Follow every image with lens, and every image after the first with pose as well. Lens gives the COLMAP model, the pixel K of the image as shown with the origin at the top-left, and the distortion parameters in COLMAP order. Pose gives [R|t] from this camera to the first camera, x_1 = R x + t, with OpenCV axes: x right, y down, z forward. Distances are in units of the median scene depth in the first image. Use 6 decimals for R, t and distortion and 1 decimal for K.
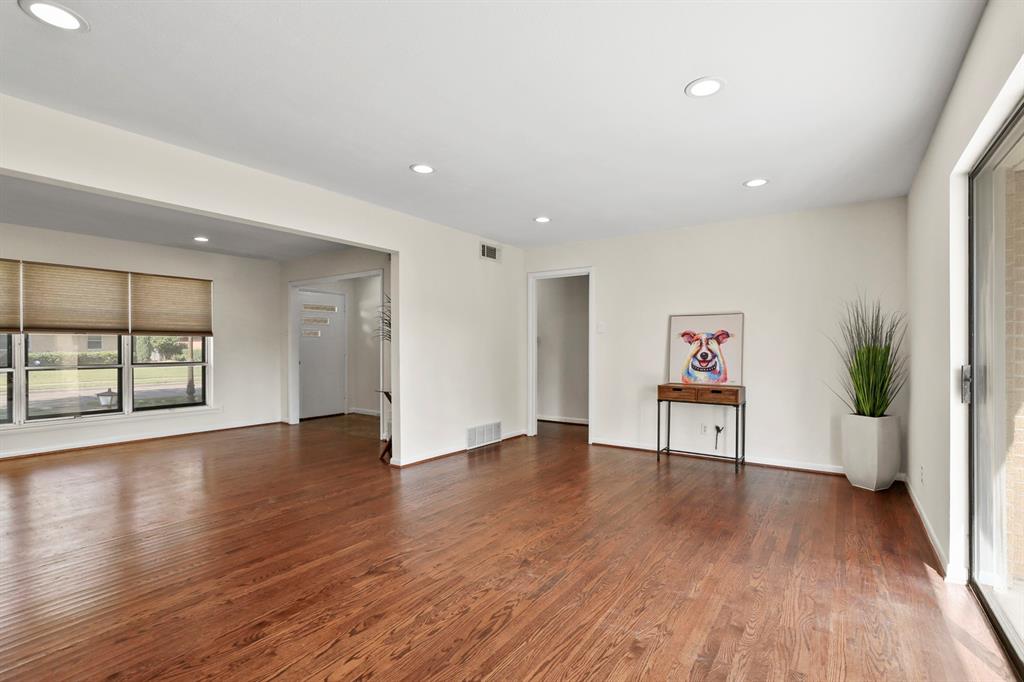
lens RADIAL K [[474.4, 0, 519.2], [0, 474.4, 350.4], [0, 0, 1]] dist [-0.014116, 0.000597]
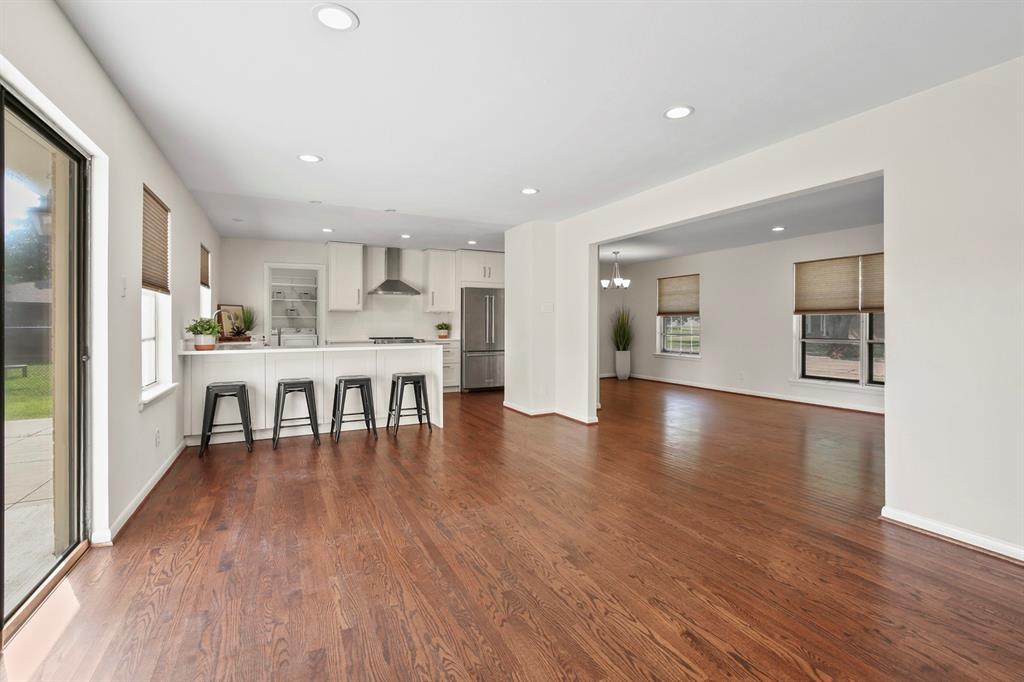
lens RADIAL K [[474.4, 0, 532.2], [0, 474.4, 322.9], [0, 0, 1]] dist [-0.014116, 0.000597]
pose [[-0.454272, -0.000392, -0.890863, 0.478622], [-0.009969, 0.999940, 0.004643, -0.008042], [0.890807, 0.010990, -0.454248, 0.822205]]
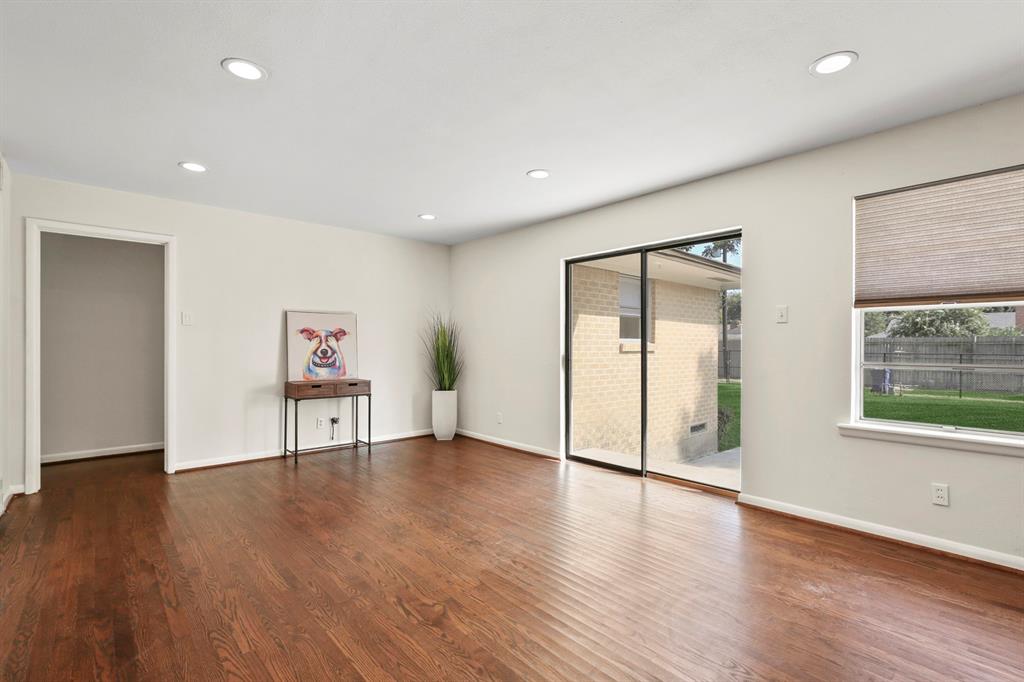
lens RADIAL K [[474.4, 0, 536.7], [0, 474.4, 343.6], [0, 0, 1]] dist [-0.014116, 0.000597]
pose [[0.201815, 0.003284, 0.979418, -0.535984], [0.006481, 0.999968, -0.004689, 0.000193], [-0.979402, 0.007294, 0.201787, 0.336842]]
